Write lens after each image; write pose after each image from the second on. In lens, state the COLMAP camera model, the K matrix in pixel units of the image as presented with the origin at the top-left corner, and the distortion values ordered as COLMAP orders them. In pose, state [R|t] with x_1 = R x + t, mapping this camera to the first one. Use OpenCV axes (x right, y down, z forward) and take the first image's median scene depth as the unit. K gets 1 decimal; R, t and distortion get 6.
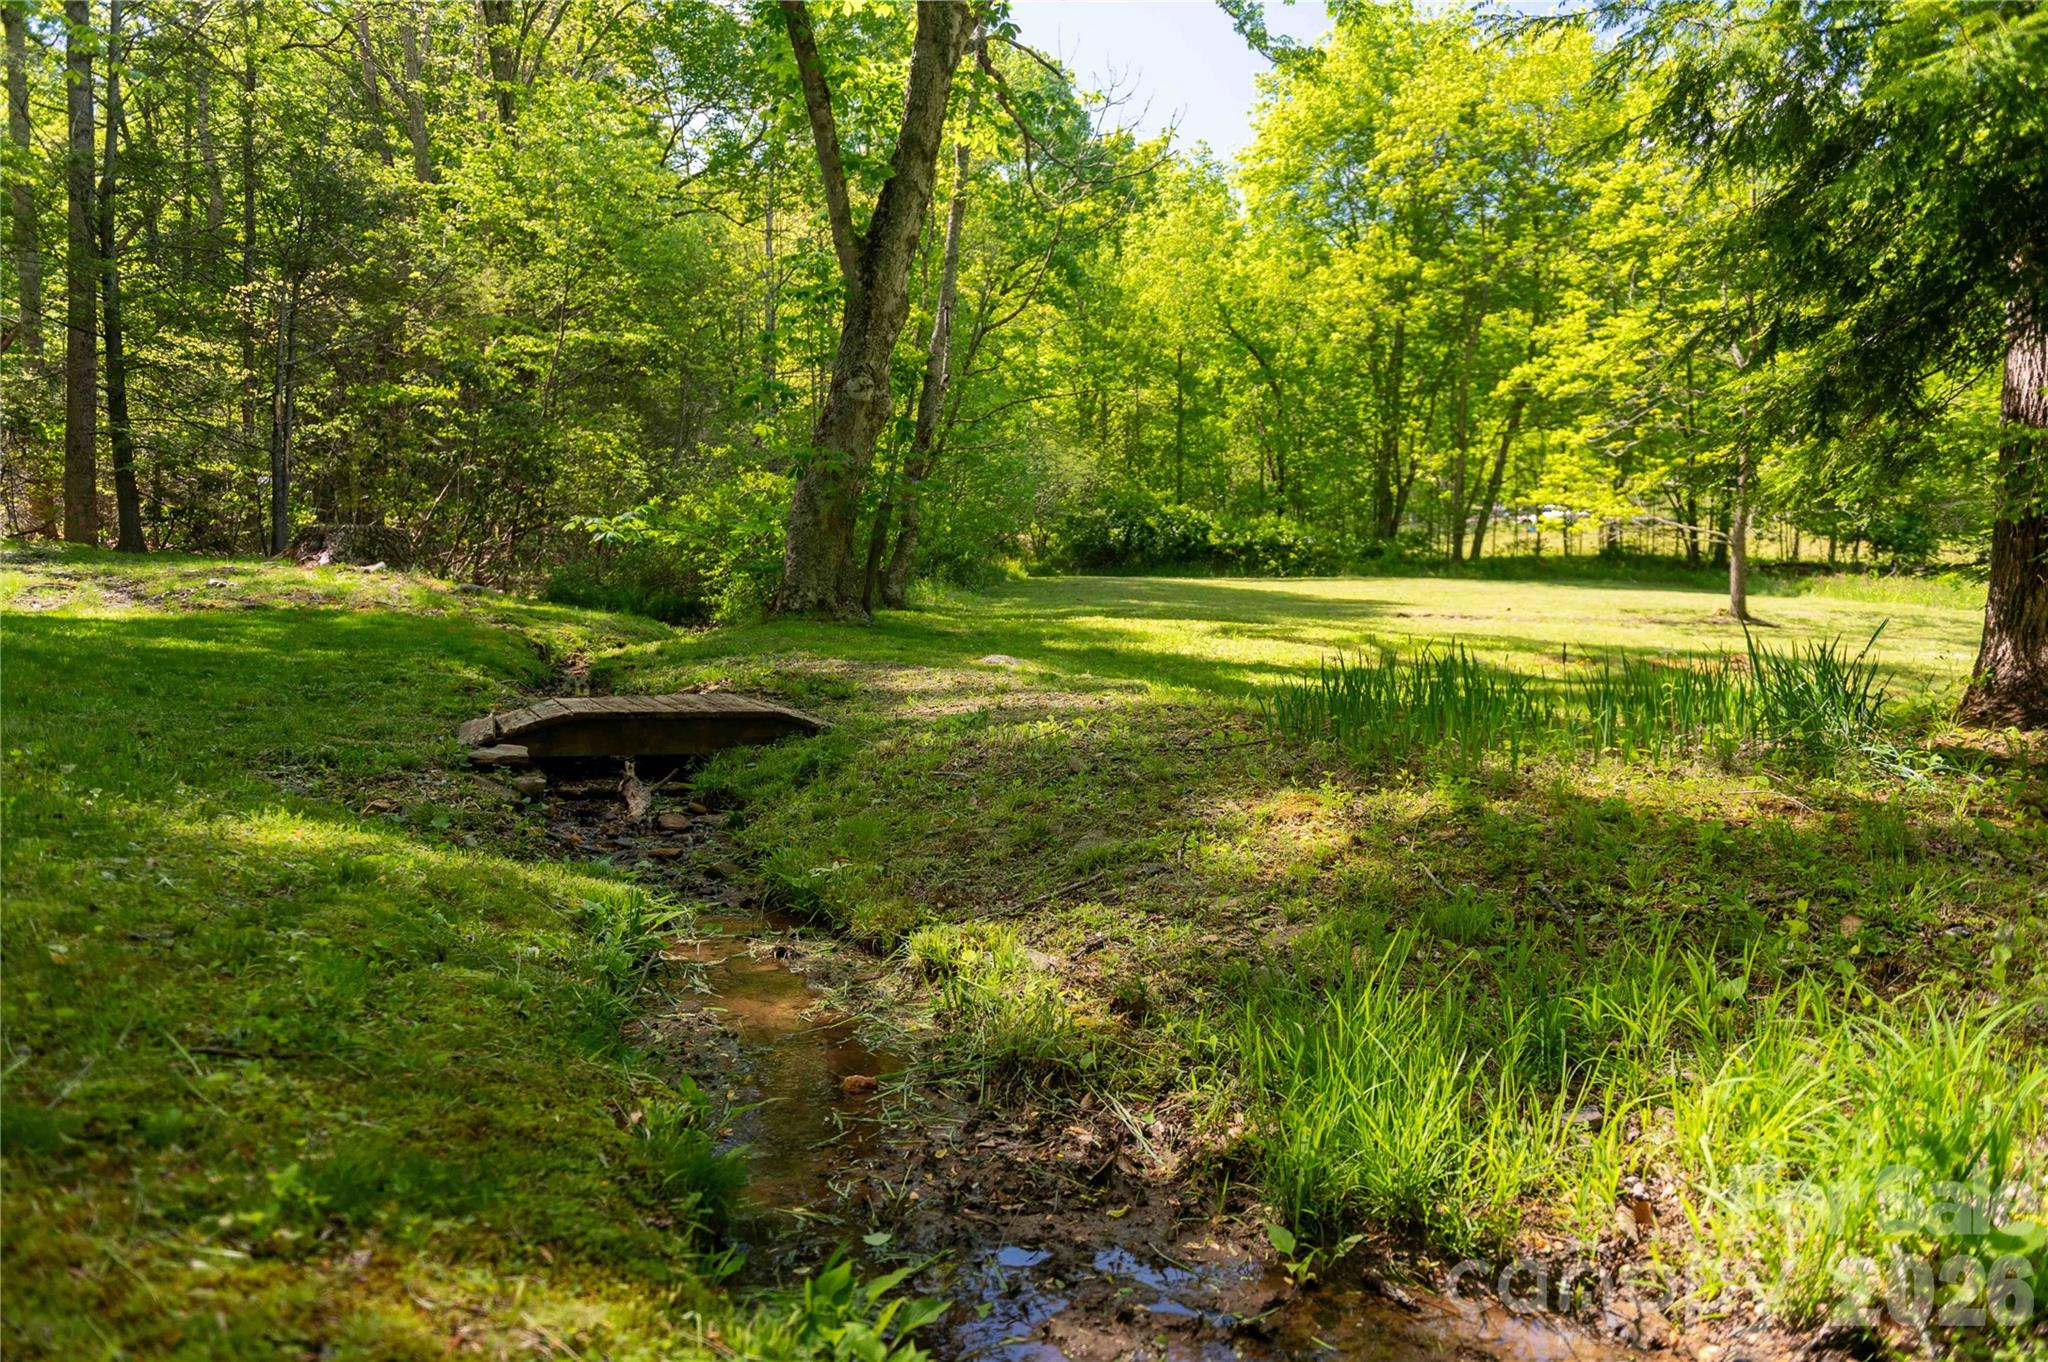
lens RADIAL K [[1393.1, 0, 1023.1], [0, 1393.1, 686.0], [0, 0, 1]] dist [0.003471, 0.000743]
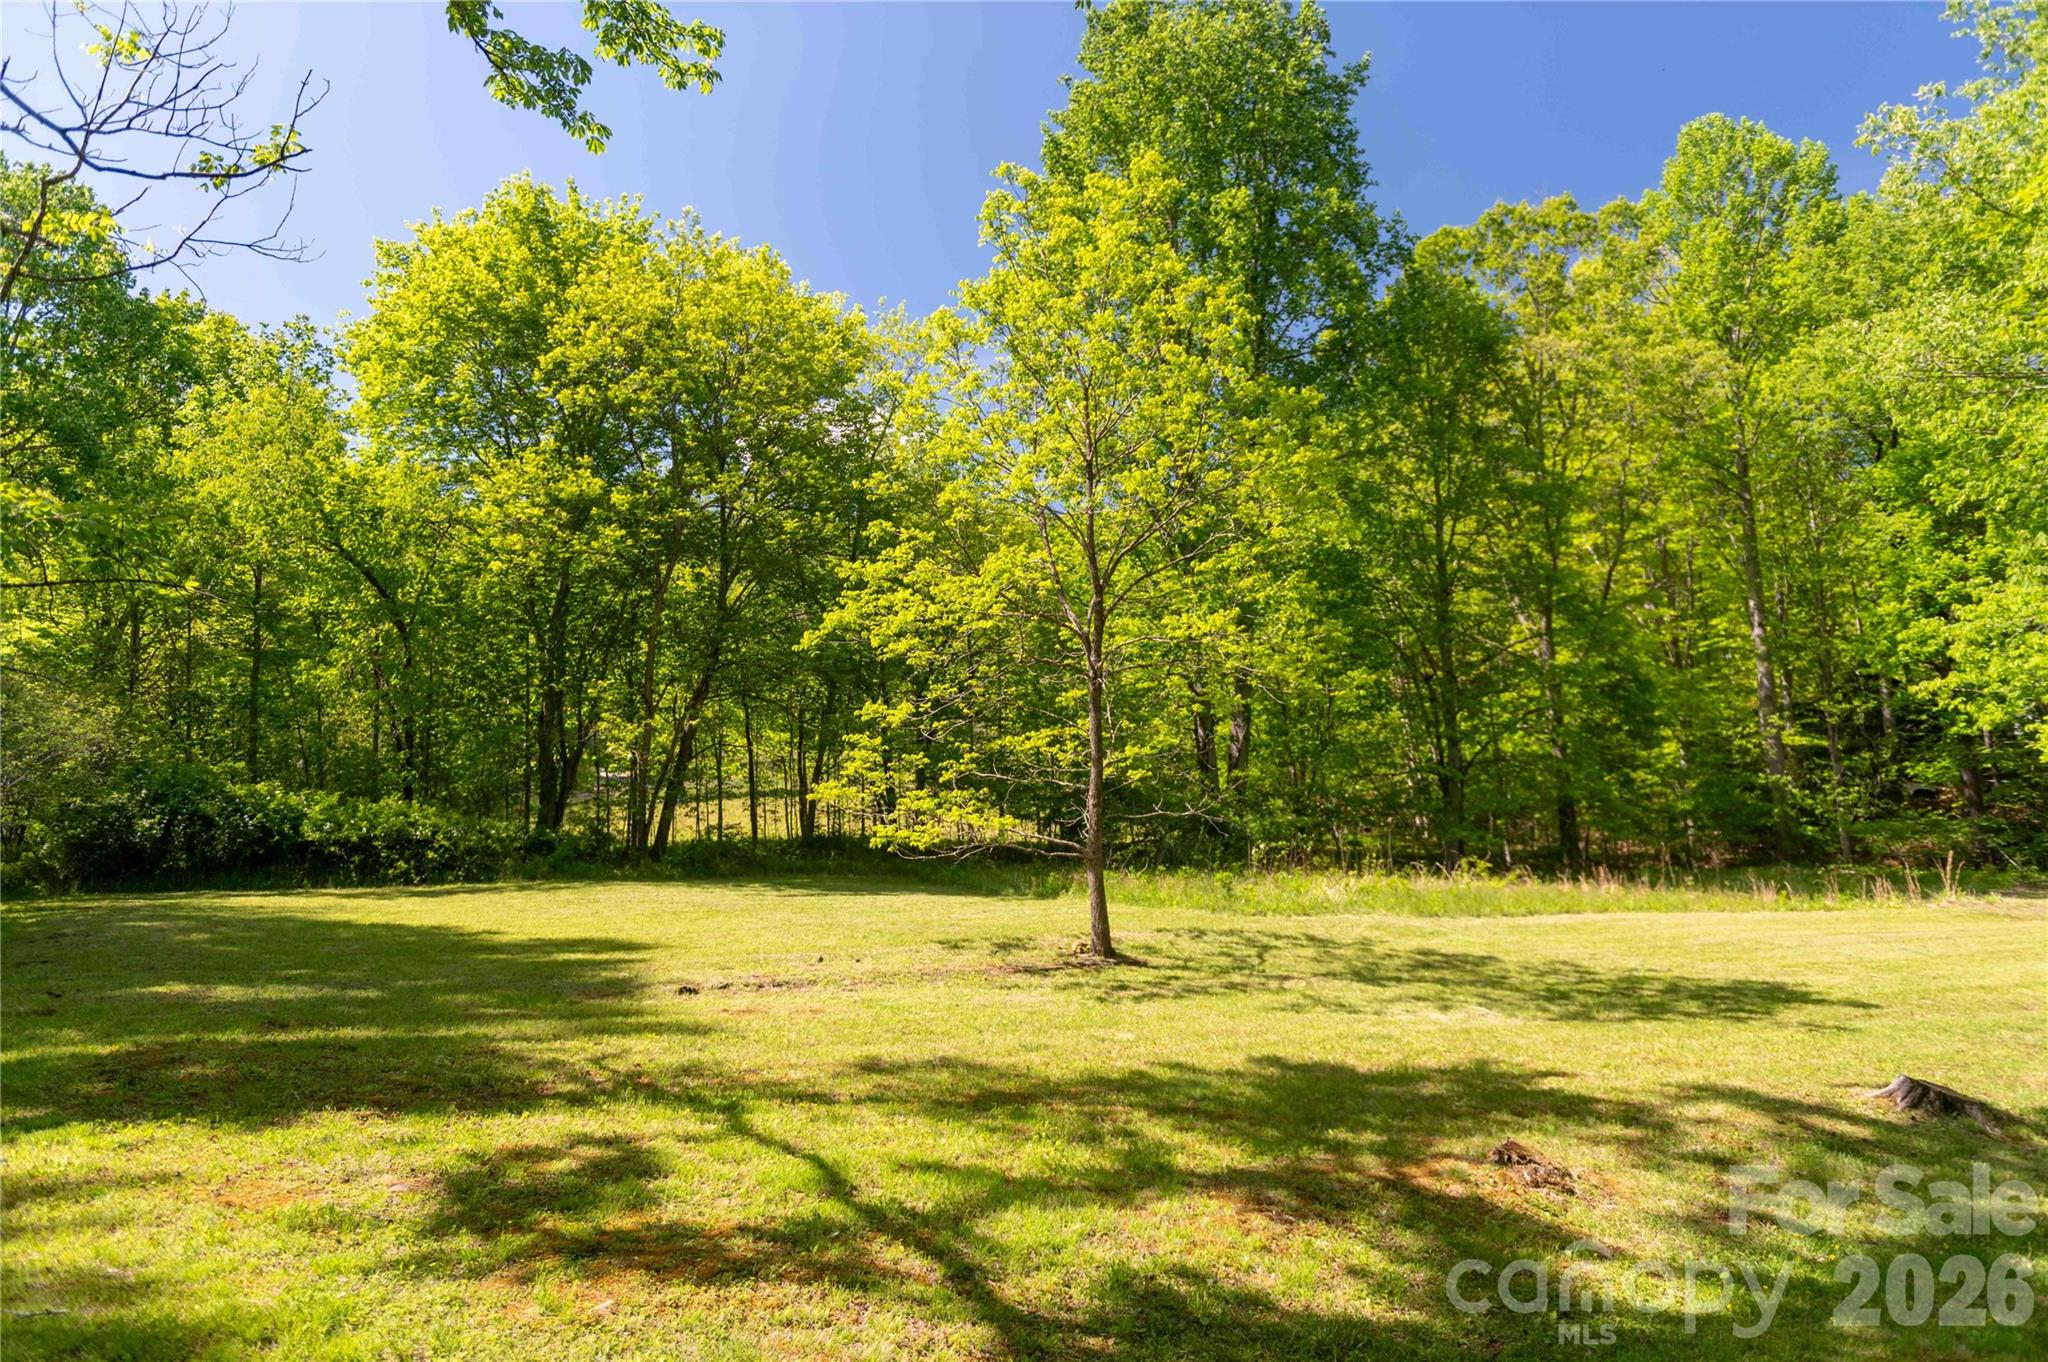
lens RADIAL K [[1399.4, 0, 1015.5], [0, 1399.4, 684.9], [0, 0, 1]] dist [0.001920, -0.000783]
pose [[0.814210, 0.042682, 0.579000, 0.014219], [0.065120, 0.984286, -0.164133, -0.039501], [-0.576907, 0.171343, 0.798636, 0.216647]]
